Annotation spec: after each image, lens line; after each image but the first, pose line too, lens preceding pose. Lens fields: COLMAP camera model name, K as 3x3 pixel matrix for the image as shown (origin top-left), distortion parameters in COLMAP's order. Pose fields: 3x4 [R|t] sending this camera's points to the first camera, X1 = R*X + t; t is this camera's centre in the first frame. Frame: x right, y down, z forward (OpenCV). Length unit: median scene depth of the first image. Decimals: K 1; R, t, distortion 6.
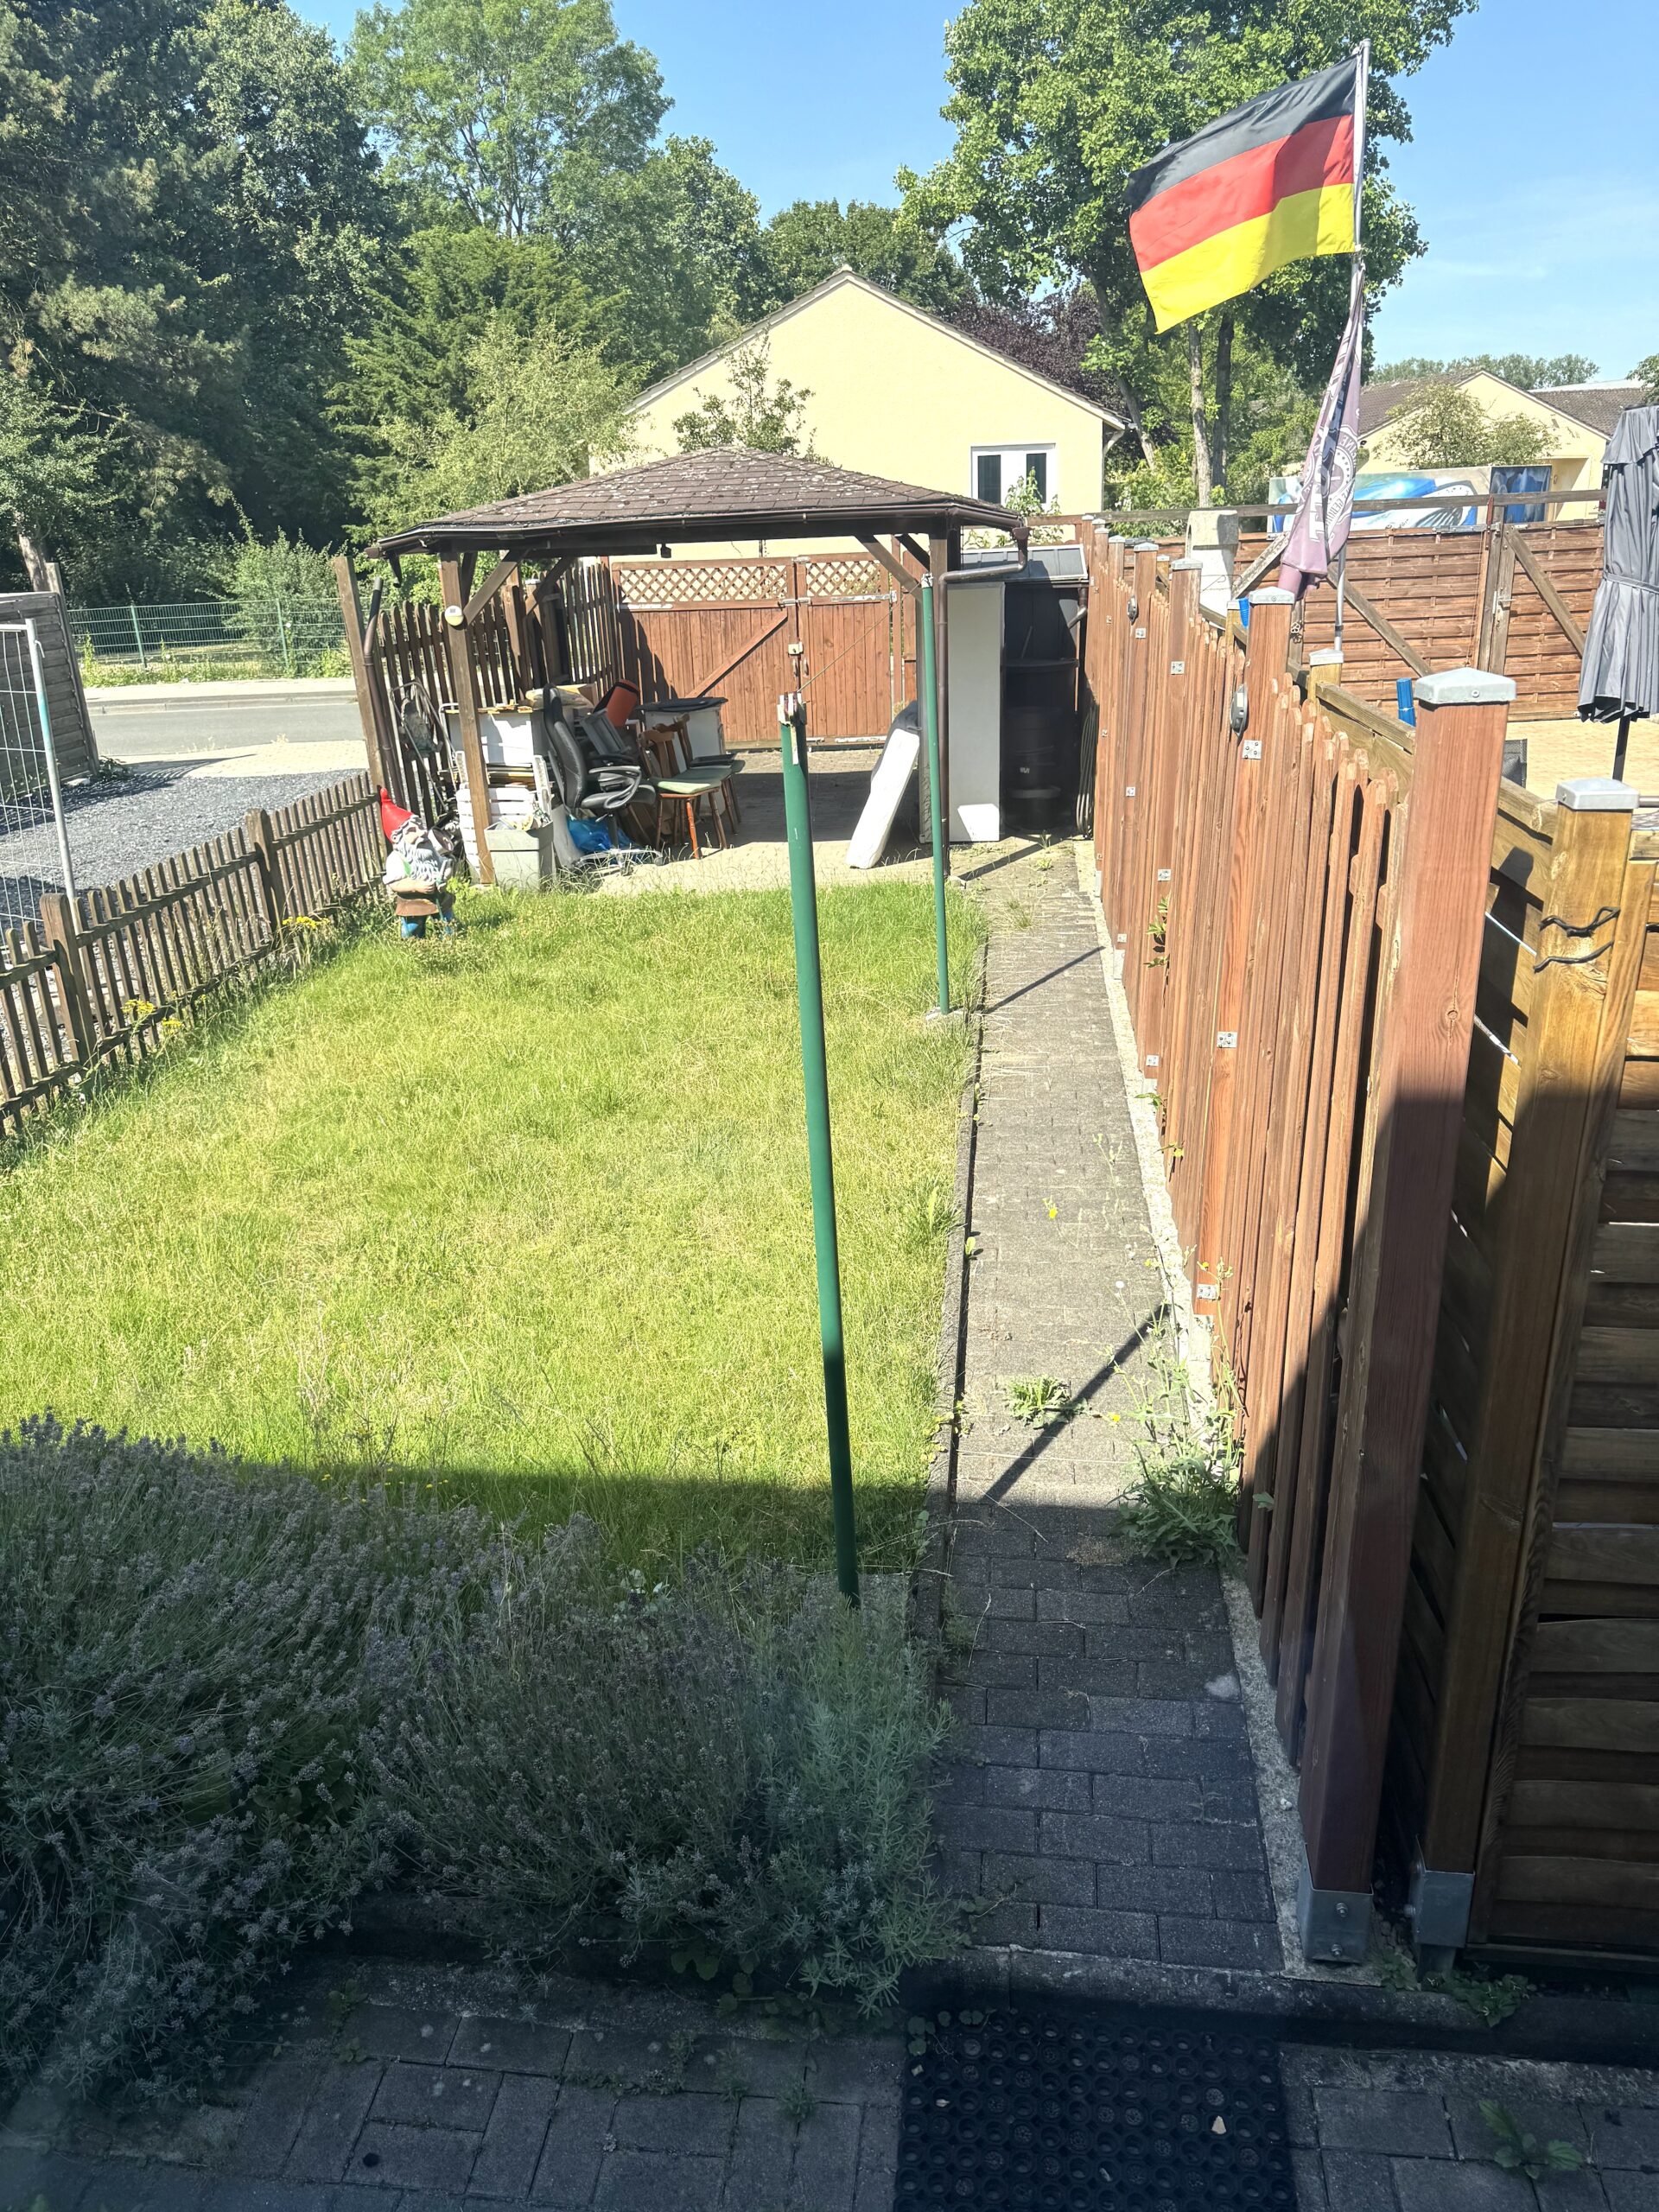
lens RADIAL K [[1544.7, 0, 821.4], [0, 1544.7, 1116.8], [0, 0, 1]] dist [0.000229, -0.001241]
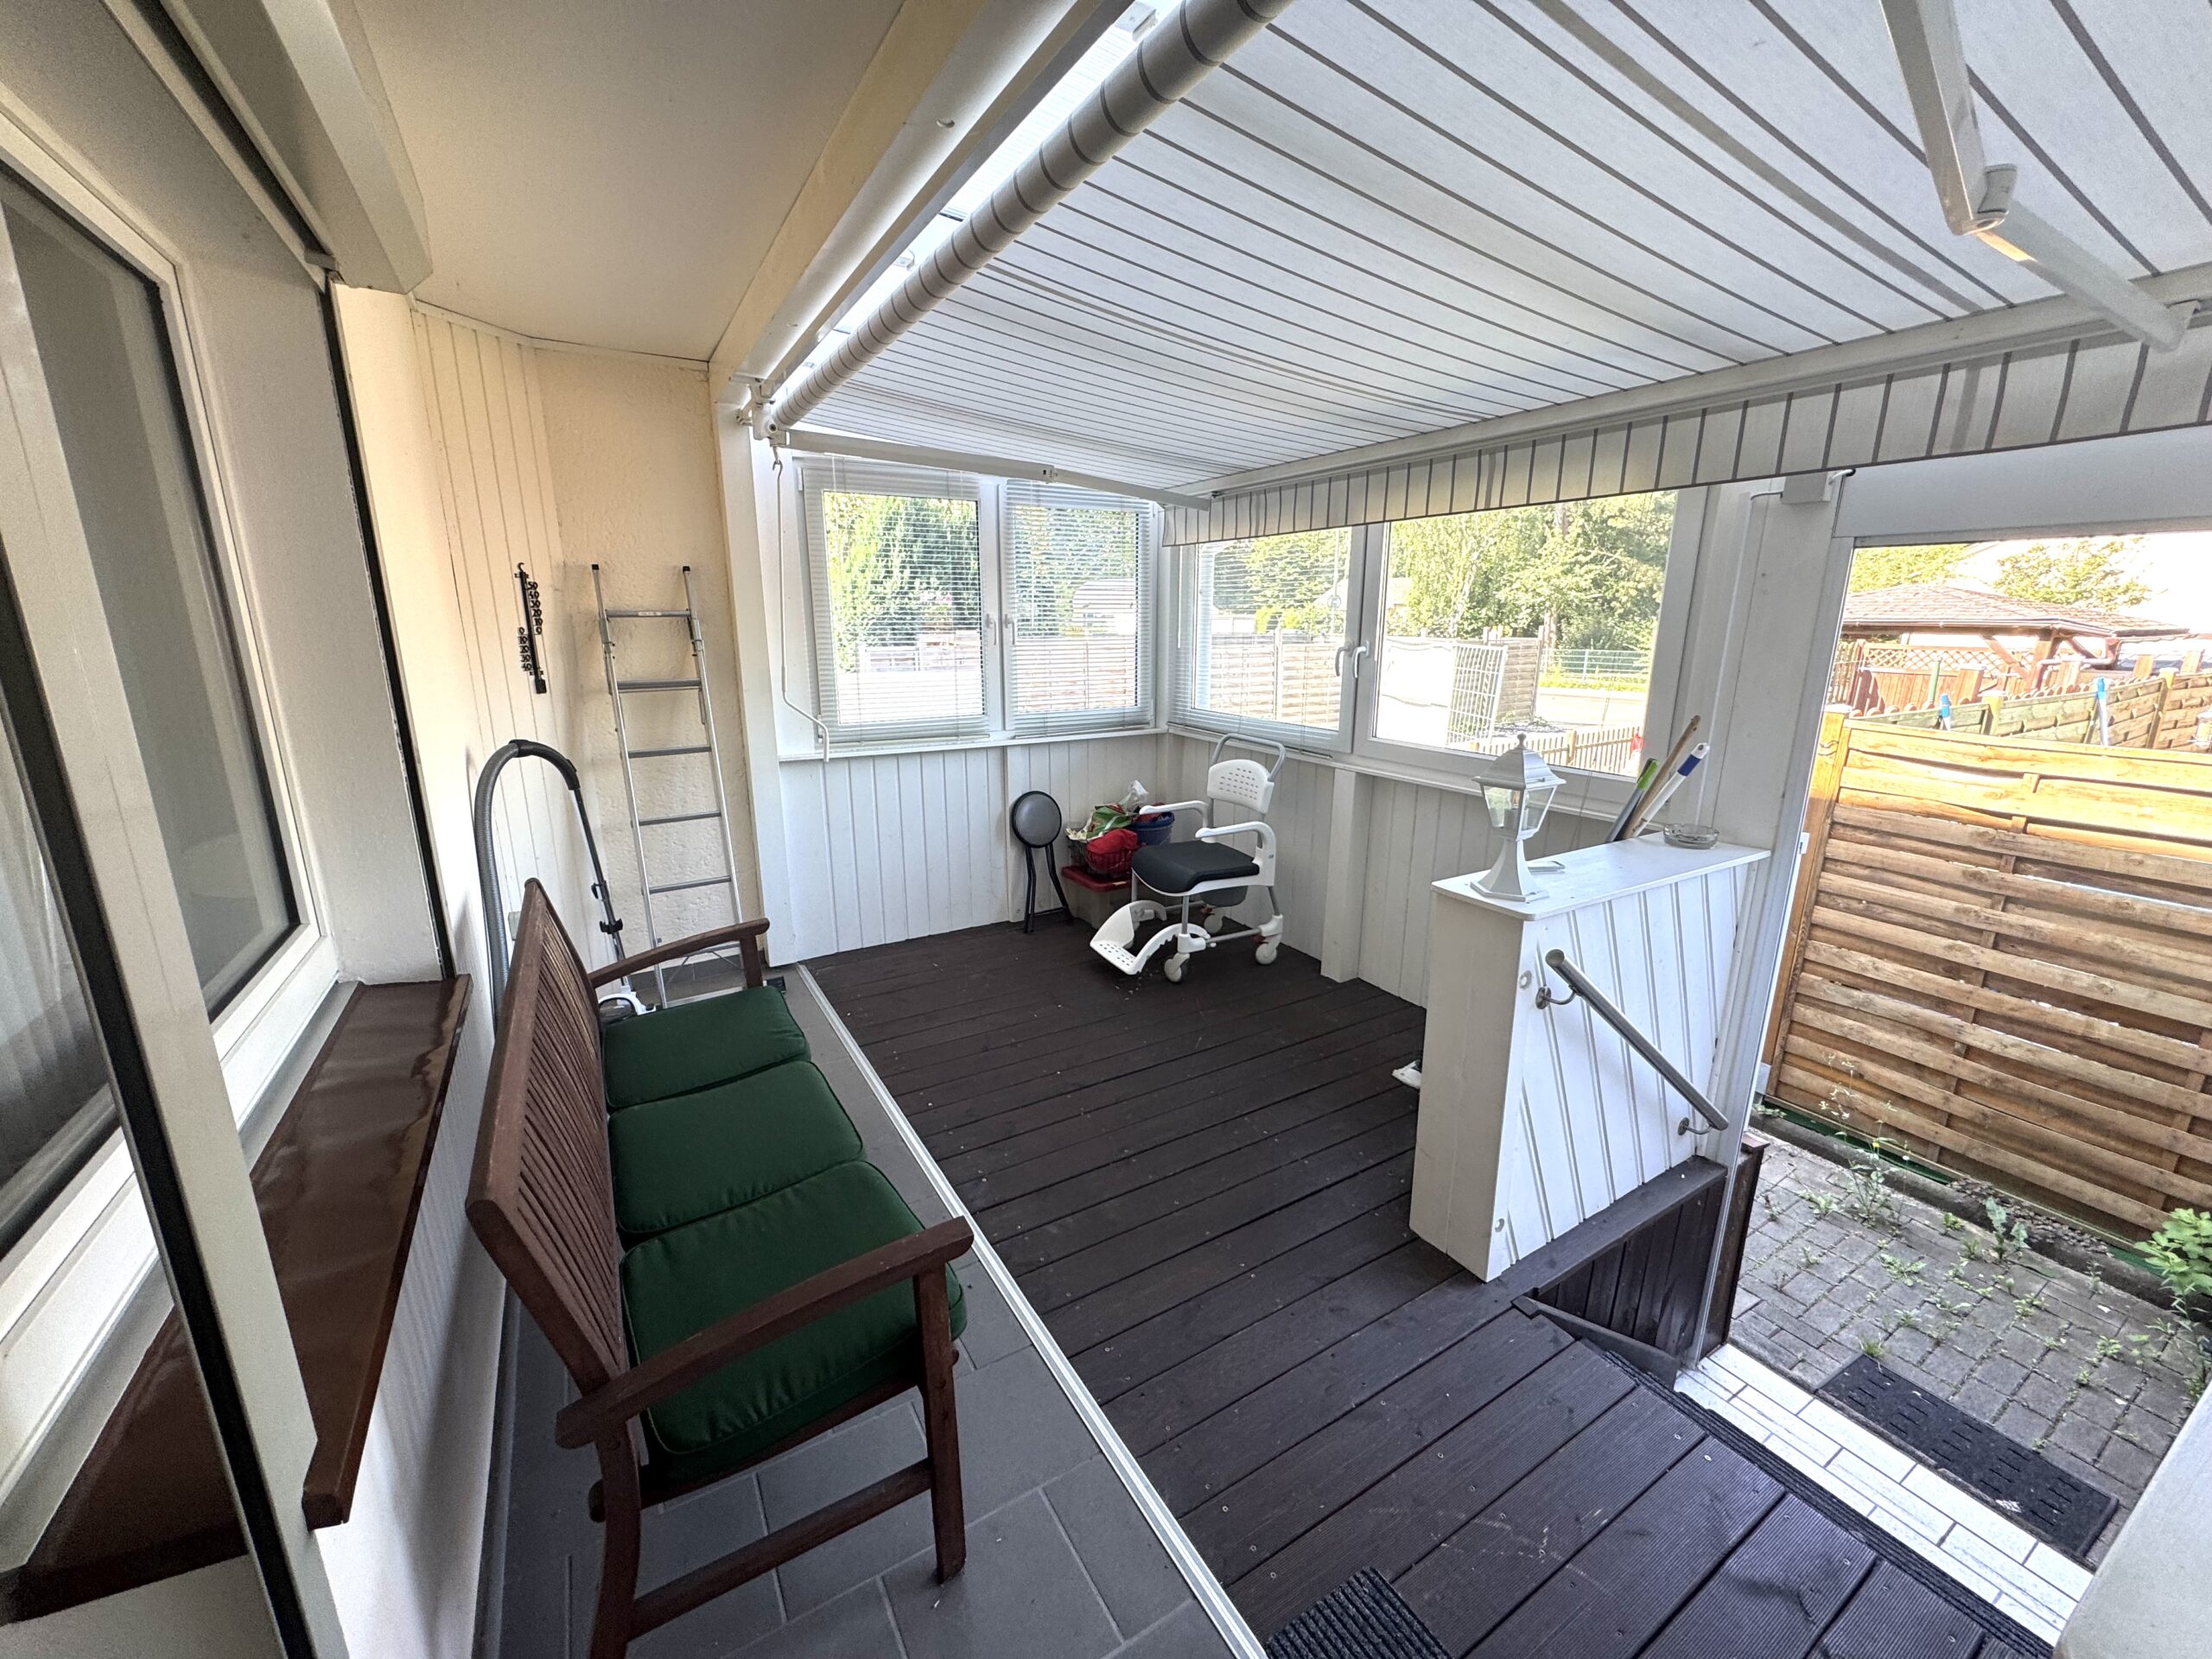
lens RADIAL K [[884.9, 0, 1101.2], [0, 884.9, 826.6], [0, 0, 1]] dist [-0.002626, -0.000208]
pose [[0.604851, 0.229639, -0.762510, 0.080837], [-0.319565, 0.947033, 0.031721, 0.039231], [0.729407, 0.224485, 0.646198, -0.112457]]
